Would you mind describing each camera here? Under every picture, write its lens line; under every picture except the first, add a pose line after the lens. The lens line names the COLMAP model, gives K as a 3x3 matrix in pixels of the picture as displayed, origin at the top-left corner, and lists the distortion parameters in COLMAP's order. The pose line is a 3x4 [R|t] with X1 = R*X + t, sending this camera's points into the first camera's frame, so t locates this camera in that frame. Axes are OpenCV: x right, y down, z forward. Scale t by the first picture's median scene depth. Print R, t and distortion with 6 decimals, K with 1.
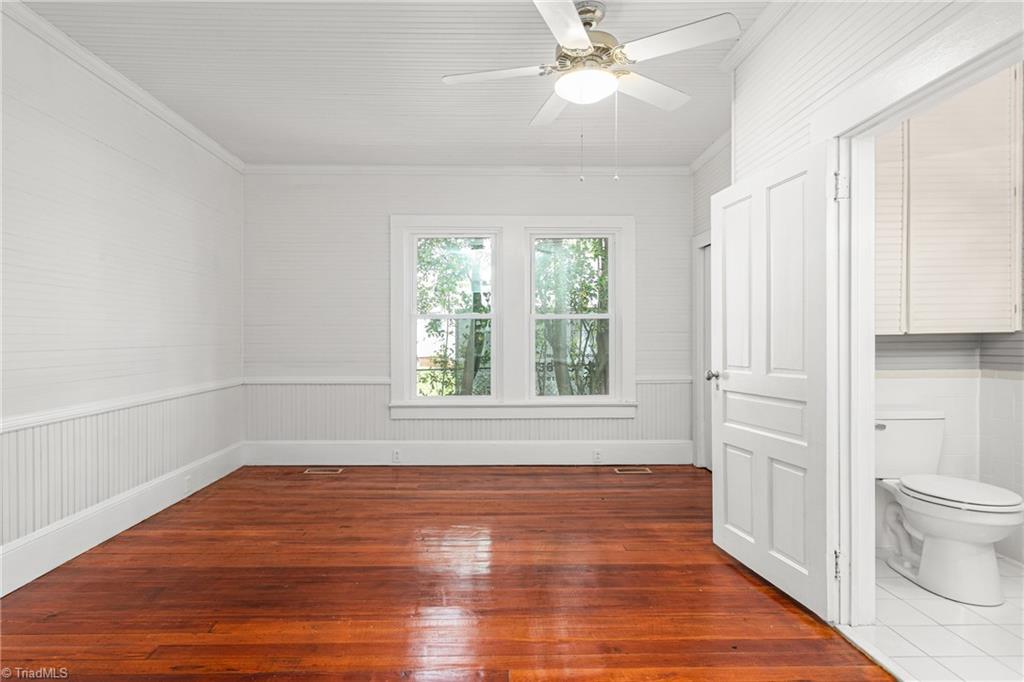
lens RADIAL K [[498.7, 0, 511.2], [0, 498.7, 337.2], [0, 0, 1]] dist [0.005194, 0.001788]
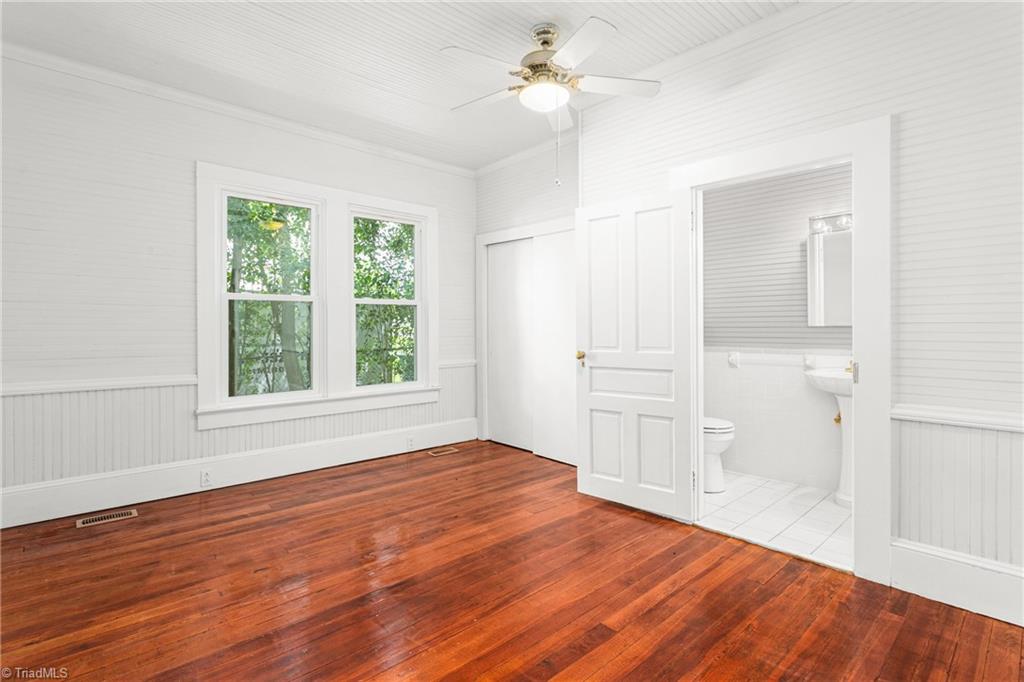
lens RADIAL K [[498.7, 0, 519.4], [0, 498.7, 319.4], [0, 0, 1]] dist [0.005194, 0.001788]
pose [[0.770250, 0.012054, 0.637628, -0.406608], [-0.004611, 0.999901, -0.013331, 0.004781], [-0.637725, 0.007328, 0.770229, 0.123311]]
